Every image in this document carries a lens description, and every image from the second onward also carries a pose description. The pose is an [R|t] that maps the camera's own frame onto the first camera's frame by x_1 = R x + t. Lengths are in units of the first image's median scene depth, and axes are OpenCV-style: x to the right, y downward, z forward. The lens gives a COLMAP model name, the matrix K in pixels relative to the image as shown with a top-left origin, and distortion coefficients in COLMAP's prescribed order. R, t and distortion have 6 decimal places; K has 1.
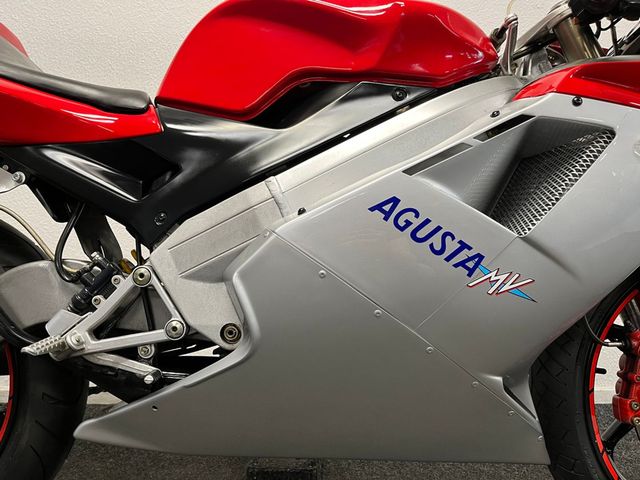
lens RADIAL K [[489.5, 0, 319.9], [0, 489.5, 240.2], [0, 0, 1]] dist [0.053421, -0.033291]
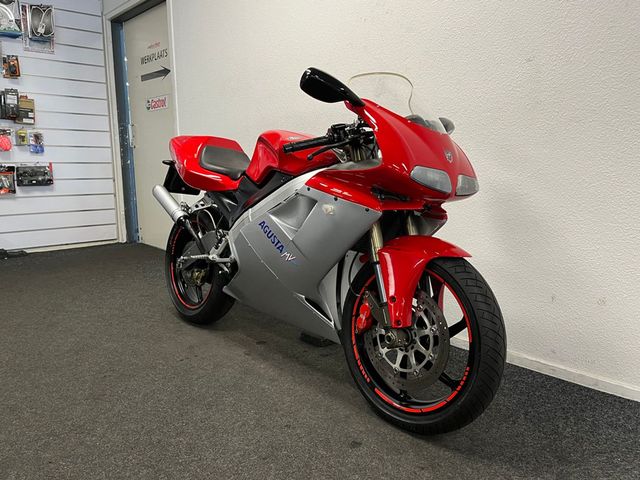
lens RADIAL K [[489.5, 0, 320.4], [0, 489.5, 239.6], [0, 0, 1]] dist [0.053421, -0.033291]
pose [[0.688153, 0.108618, -0.717389, 2.353762], [-0.038656, 0.992816, 0.113238, -0.307897], [0.724535, -0.050194, 0.687408, -0.665863]]
